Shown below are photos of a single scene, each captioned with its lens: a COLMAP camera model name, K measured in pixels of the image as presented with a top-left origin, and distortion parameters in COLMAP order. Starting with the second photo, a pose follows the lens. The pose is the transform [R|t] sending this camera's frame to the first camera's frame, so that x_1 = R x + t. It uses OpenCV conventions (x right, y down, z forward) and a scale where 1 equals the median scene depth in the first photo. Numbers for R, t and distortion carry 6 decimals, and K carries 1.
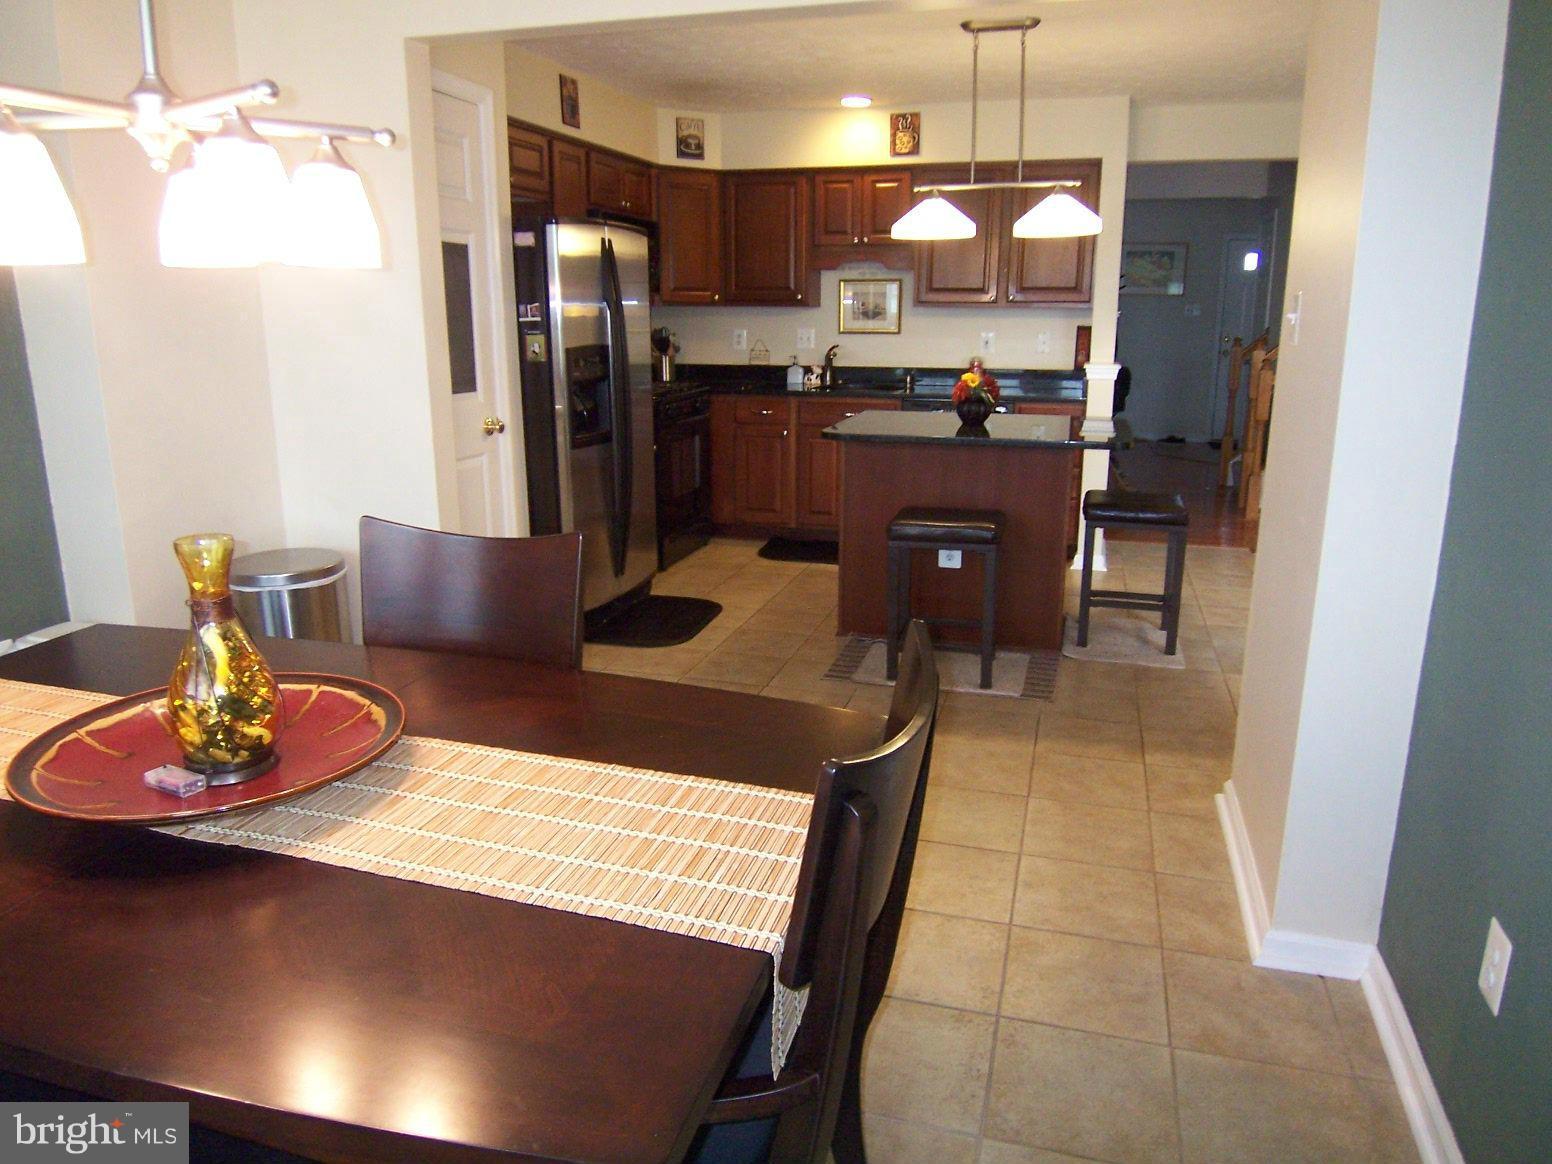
lens RADIAL K [[1050.3, 0, 773.9], [0, 1050.3, 585.0], [0, 0, 1]] dist [-0.015419, -0.038330]
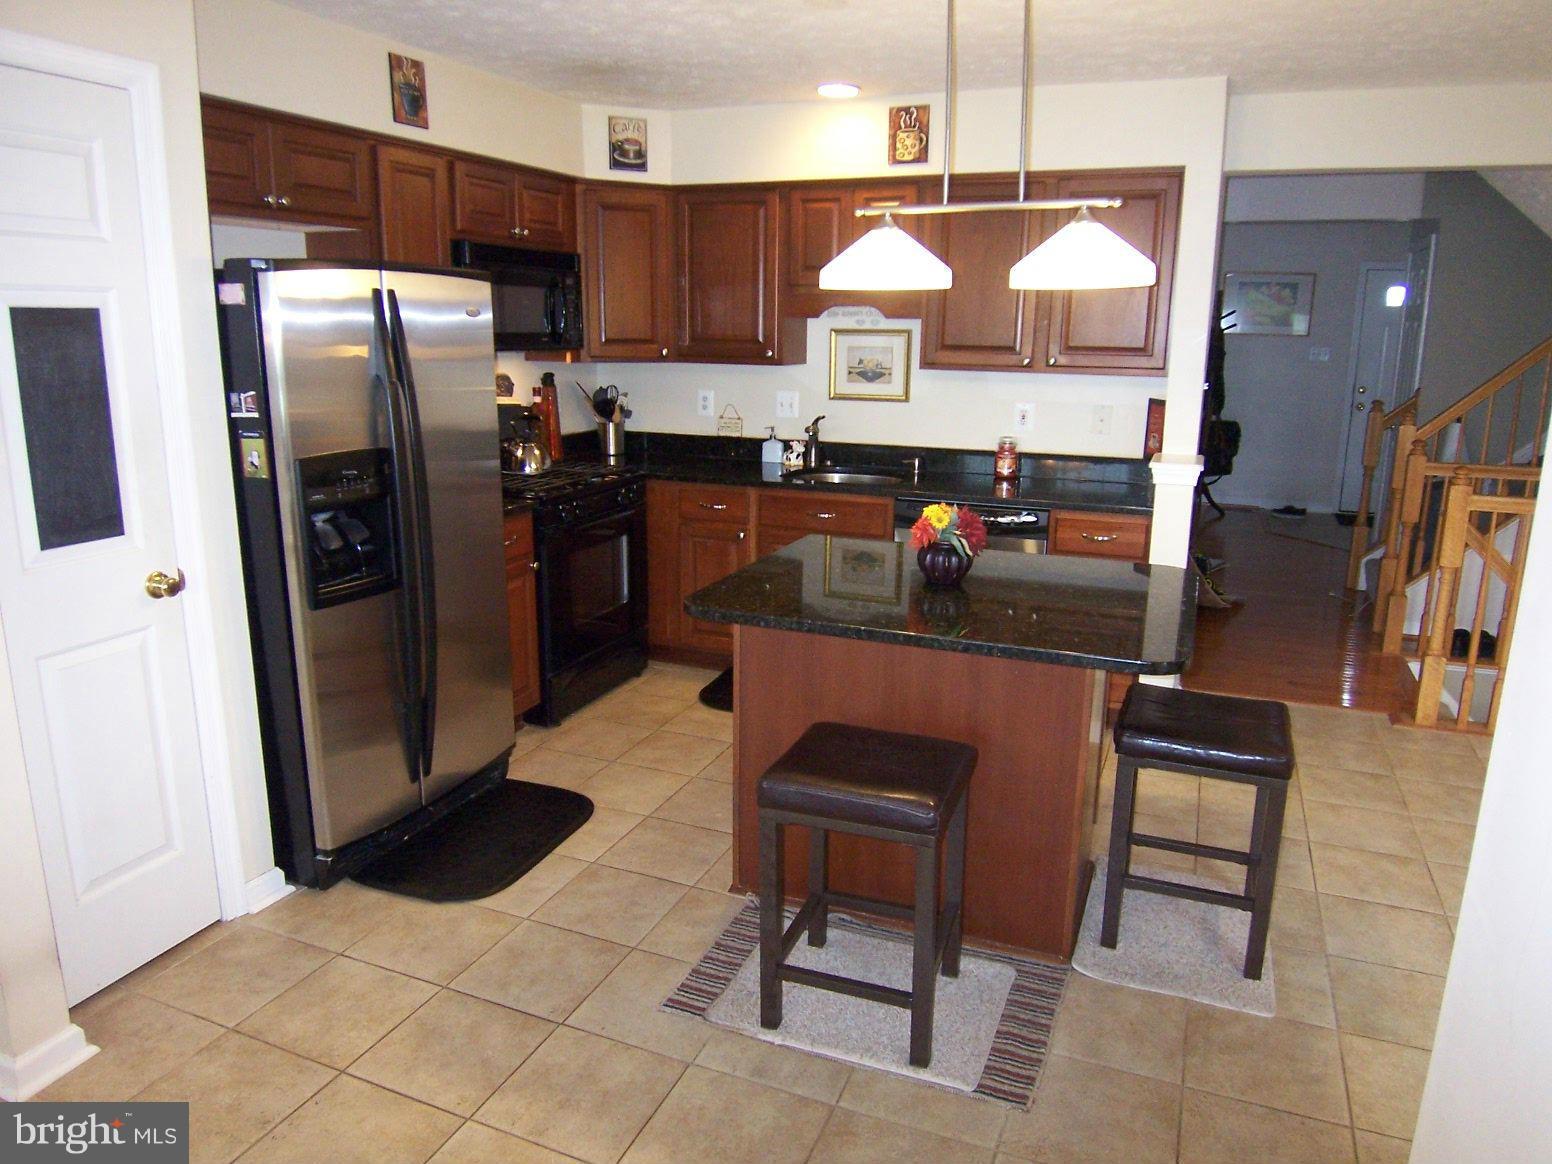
lens RADIAL K [[1050.3, 0, 772.5], [0, 1050.3, 581.0], [0, 0, 1]] dist [-0.015419, -0.038330]
pose [[0.994429, 0.034024, -0.099770, 0.114769], [-0.035698, 0.999249, -0.015050, -0.107707], [0.099183, 0.018528, 0.994897, 0.274867]]
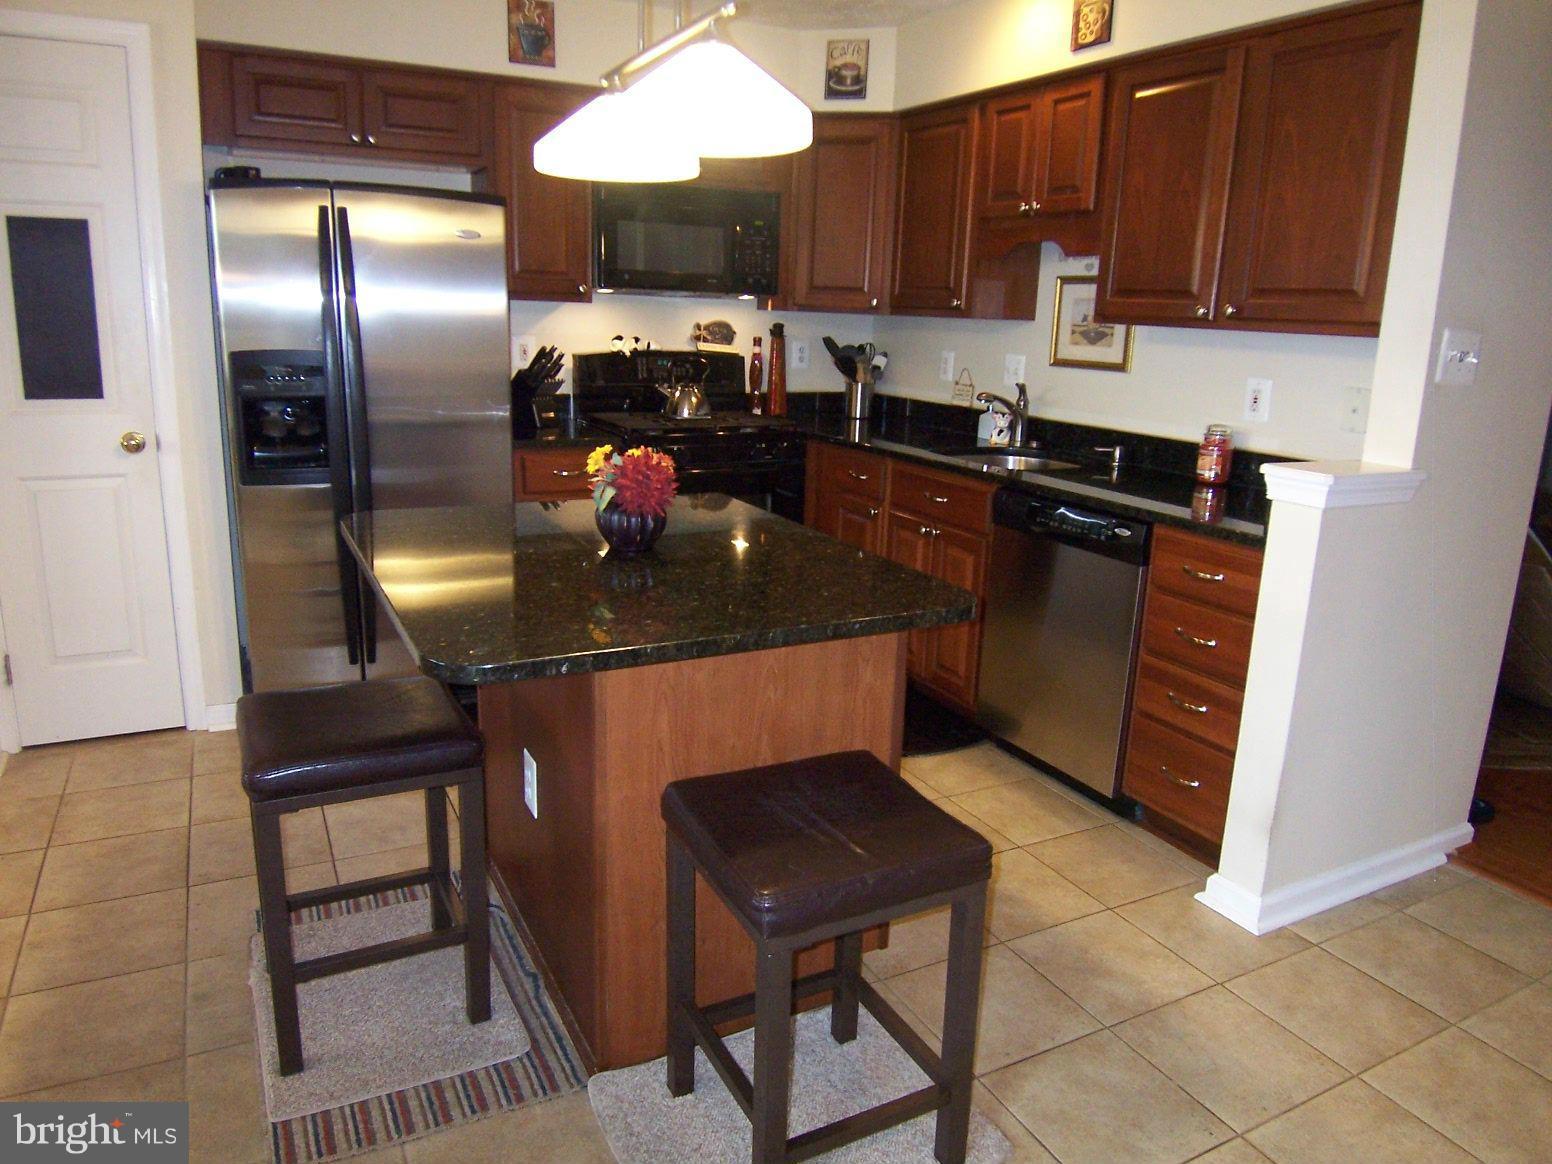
lens RADIAL K [[1050.3, 0, 774.3], [0, 1050.3, 581.2], [0, 0, 1]] dist [-0.015419, -0.038330]
pose [[0.696629, 0.201155, -0.688655, 0.444105], [-0.213599, 0.974511, 0.068581, -0.142337], [0.684897, 0.099321, 0.721839, 0.527859]]
